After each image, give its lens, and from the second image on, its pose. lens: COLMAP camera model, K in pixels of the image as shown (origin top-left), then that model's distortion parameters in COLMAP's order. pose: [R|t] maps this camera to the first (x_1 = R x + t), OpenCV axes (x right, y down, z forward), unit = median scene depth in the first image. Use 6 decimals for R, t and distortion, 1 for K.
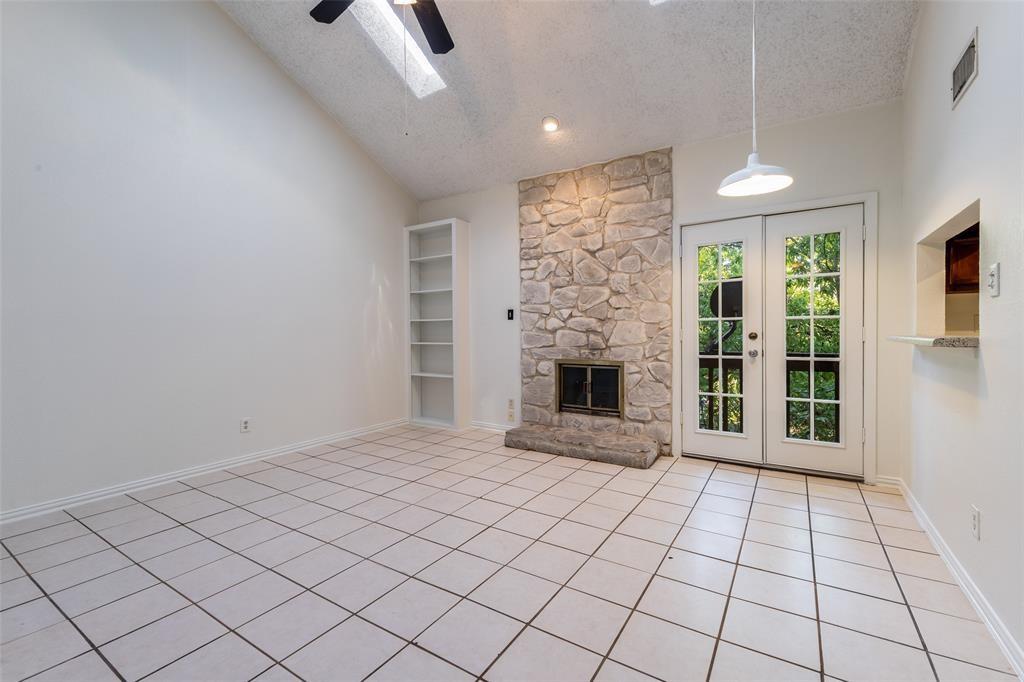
lens RADIAL K [[442.3, 0, 508.6], [0, 442.3, 340.1], [0, 0, 1]] dist [-0.001031, -0.000648]
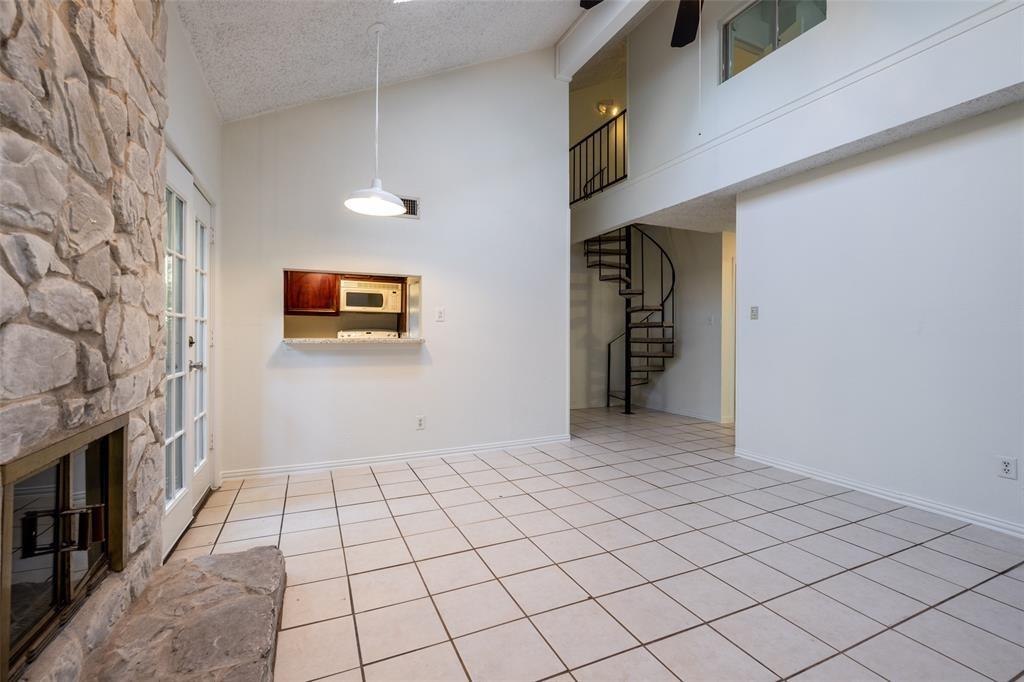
lens RADIAL K [[442.3, 0, 513.3], [0, 442.3, 332.0], [0, 0, 1]] dist [-0.001031, -0.000648]
pose [[-0.845735, 0.010024, 0.533510, -0.221731], [0.016209, 0.999845, 0.006909, -0.017928], [-0.533357, 0.014490, -0.845766, 1.132696]]
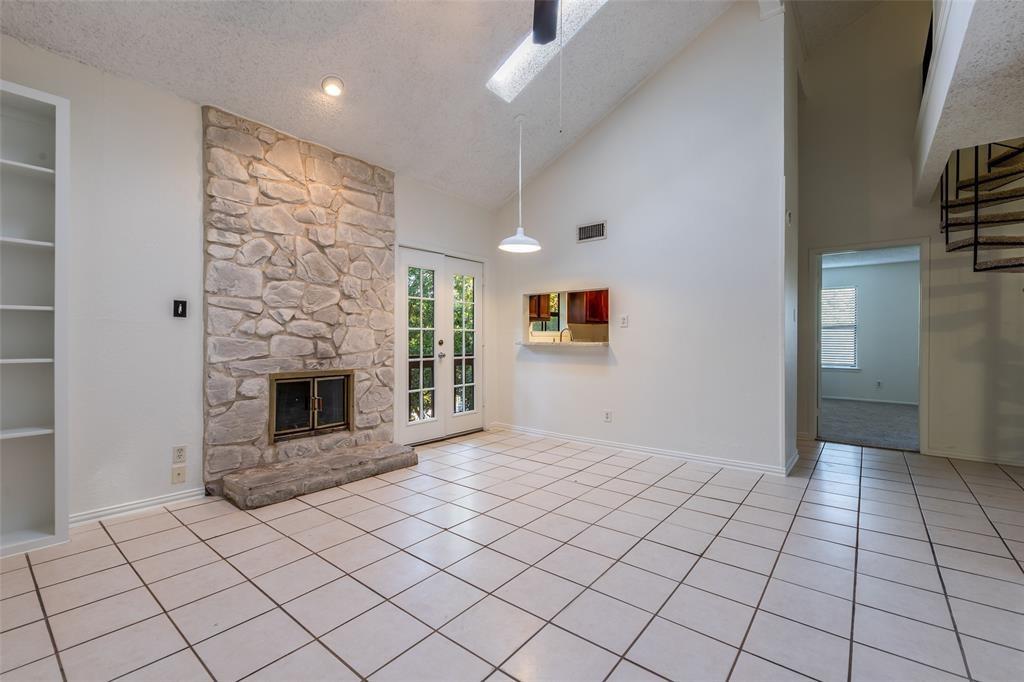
lens RADIAL K [[442.3, 0, 514.2], [0, 442.3, 339.9], [0, 0, 1]] dist [-0.001031, -0.000648]
pose [[0.095487, 0.007260, 0.995404, -0.652286], [0.017518, 0.999806, -0.008973, -0.001094], [-0.995276, 0.018295, 0.095342, 0.558080]]
